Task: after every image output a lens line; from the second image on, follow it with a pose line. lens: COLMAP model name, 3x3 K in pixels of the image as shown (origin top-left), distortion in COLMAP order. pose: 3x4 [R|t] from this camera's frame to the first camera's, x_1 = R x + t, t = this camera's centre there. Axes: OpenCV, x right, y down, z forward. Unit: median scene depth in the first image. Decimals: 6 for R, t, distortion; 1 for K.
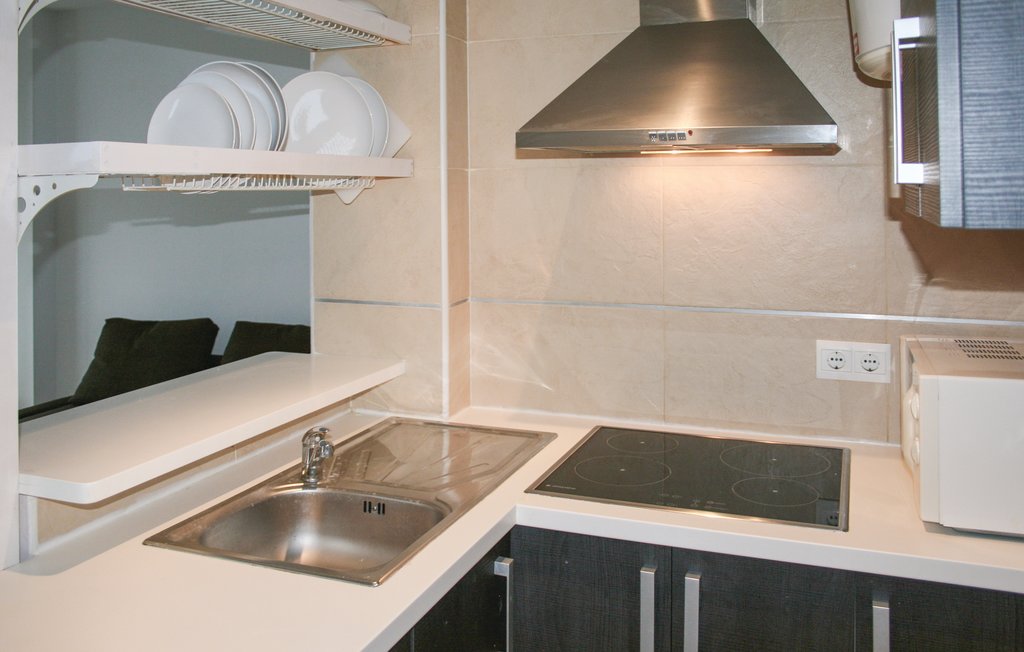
lens RADIAL K [[914.9, 0, 511.3], [0, 914.9, 203.5], [0, 0, 1]] dist [-0.060612, 0.007594]
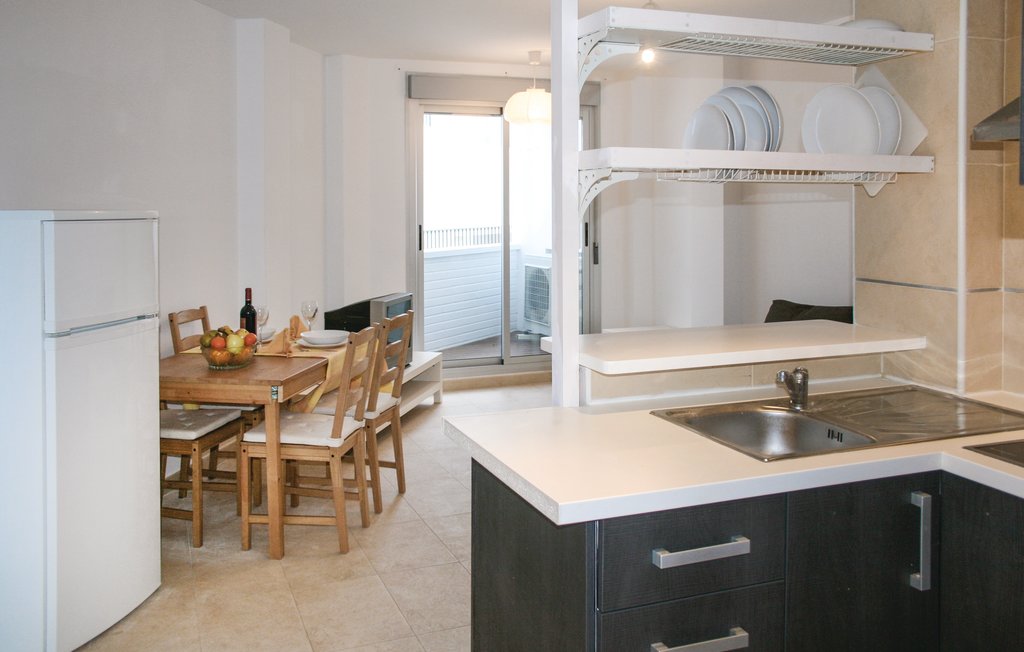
lens RADIAL K [[896.0, 0, 512.0], [0, 896.0, 326.0], [0, 0, 1]] dist [0.001916, 0.004420]
pose [[0.677241, 0.107079, -0.727927, 0.377764], [-0.018369, 0.991505, 0.128762, 0.027081], [0.735532, -0.073831, 0.673455, -0.139955]]
